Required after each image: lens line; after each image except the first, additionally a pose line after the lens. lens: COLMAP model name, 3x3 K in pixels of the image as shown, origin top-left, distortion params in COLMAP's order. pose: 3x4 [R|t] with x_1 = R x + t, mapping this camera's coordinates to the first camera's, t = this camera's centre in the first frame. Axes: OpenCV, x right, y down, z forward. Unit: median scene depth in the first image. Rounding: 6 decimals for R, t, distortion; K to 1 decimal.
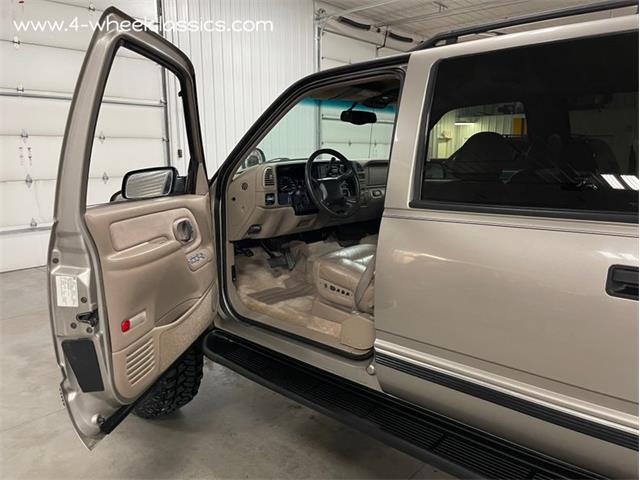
lens RADIAL K [[490.6, 0, 321.3], [0, 490.6, 248.4], [0, 0, 1]] dist [0.057895, -0.005052]
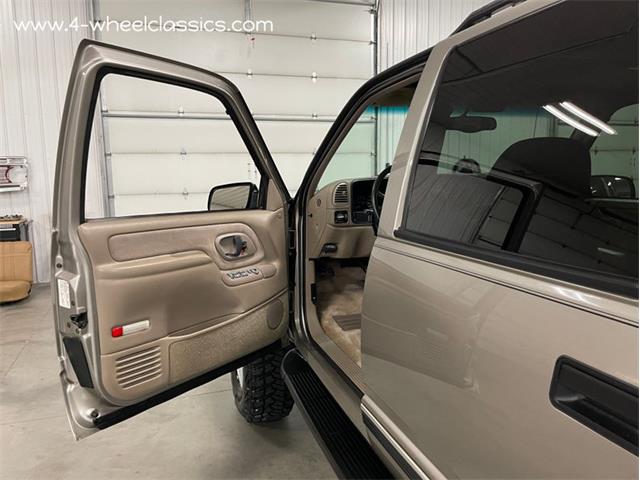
lens RADIAL K [[492.3, 0, 316.7], [0, 492.3, 239.4], [0, 0, 1]] dist [0.067900, -0.093254]
pose [[0.872971, 0.061960, -0.483821, 0.350724], [-0.082011, 0.996423, -0.020368, -0.040244], [0.480828, 0.057459, 0.874930, 0.186619]]
